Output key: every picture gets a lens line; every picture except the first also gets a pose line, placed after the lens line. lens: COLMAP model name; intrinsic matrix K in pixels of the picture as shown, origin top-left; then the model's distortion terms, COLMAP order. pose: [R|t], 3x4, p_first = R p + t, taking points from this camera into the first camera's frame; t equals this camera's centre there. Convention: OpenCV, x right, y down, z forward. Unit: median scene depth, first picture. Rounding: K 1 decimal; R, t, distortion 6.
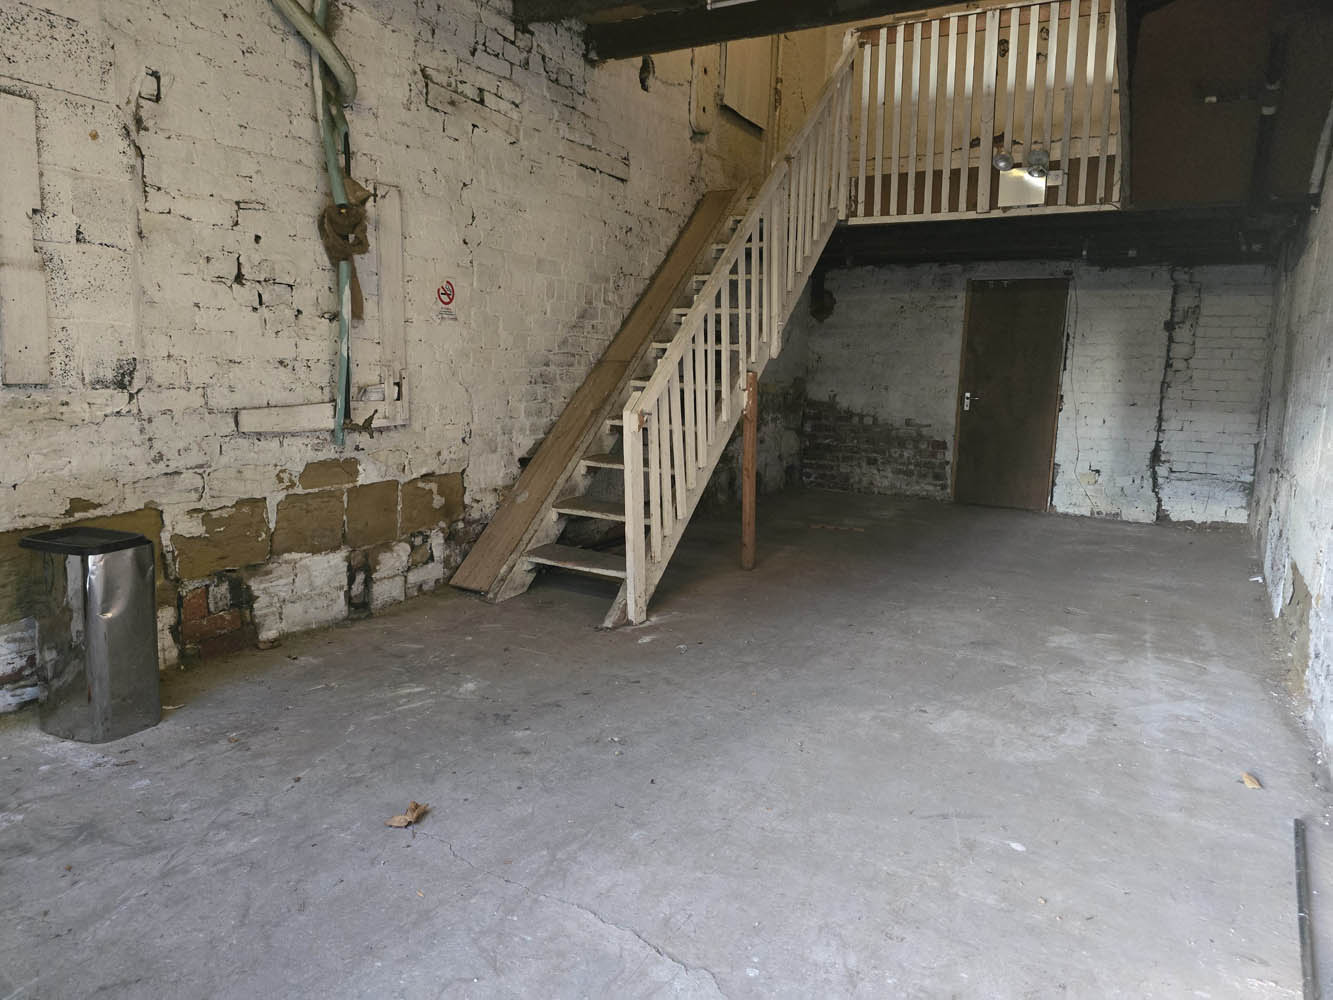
lens RADIAL K [[894.7, 0, 673.1], [0, 894.7, 495.8], [0, 0, 1]] dist [0.048446, -0.036792]
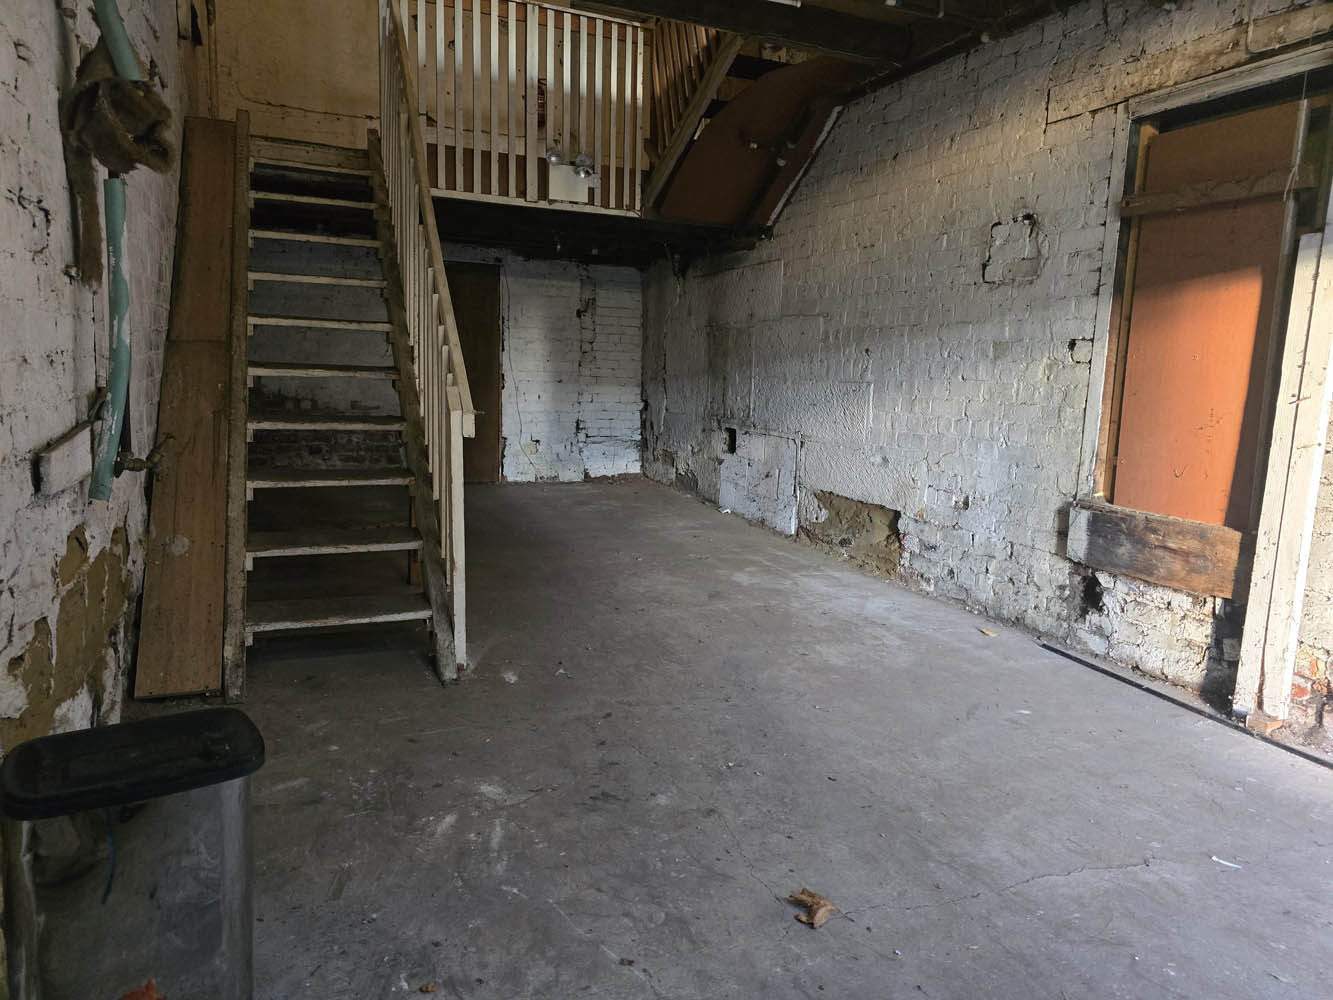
lens RADIAL K [[894.7, 0, 670.5], [0, 894.7, 504.0], [0, 0, 1]] dist [0.048446, -0.036792]
pose [[0.594533, -0.137469, 0.792233, -0.663521], [0.103688, 0.990158, 0.094001, -0.076083], [-0.797358, 0.026258, 0.602935, 0.393472]]
